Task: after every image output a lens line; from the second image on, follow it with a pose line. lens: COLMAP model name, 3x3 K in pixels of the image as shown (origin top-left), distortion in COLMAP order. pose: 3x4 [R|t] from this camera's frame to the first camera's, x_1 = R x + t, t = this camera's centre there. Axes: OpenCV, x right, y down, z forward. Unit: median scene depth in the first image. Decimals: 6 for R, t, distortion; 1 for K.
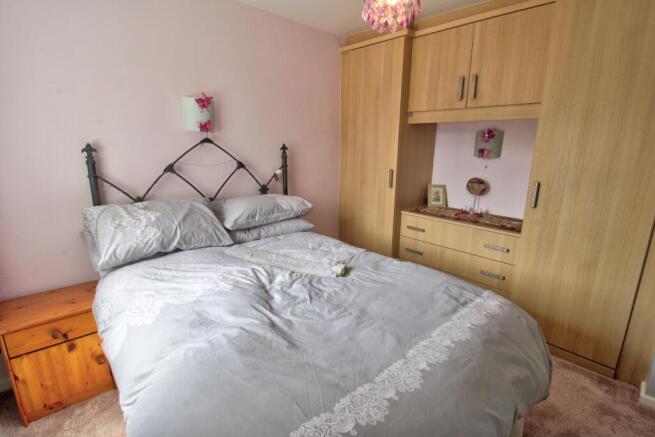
lens RADIAL K [[301.5, 0, 327.5], [0, 301.5, 218.5], [0, 0, 1]] dist [0.023809, -0.012129]
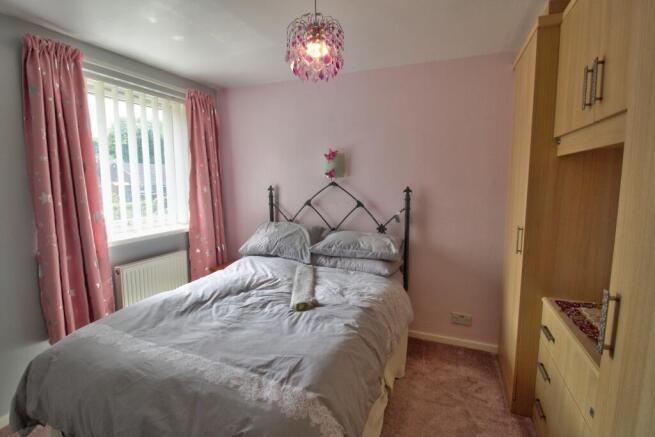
lens RADIAL K [[304.1, 0, 328.5], [0, 304.1, 213.7], [0, 0, 1]] dist [0.000736, -0.012600]
pose [[0.422603, 0.084055, -0.902409, 0.803258], [-0.220929, 0.975208, -0.012627, -0.114397], [0.878975, 0.204705, 0.430696, 0.458022]]
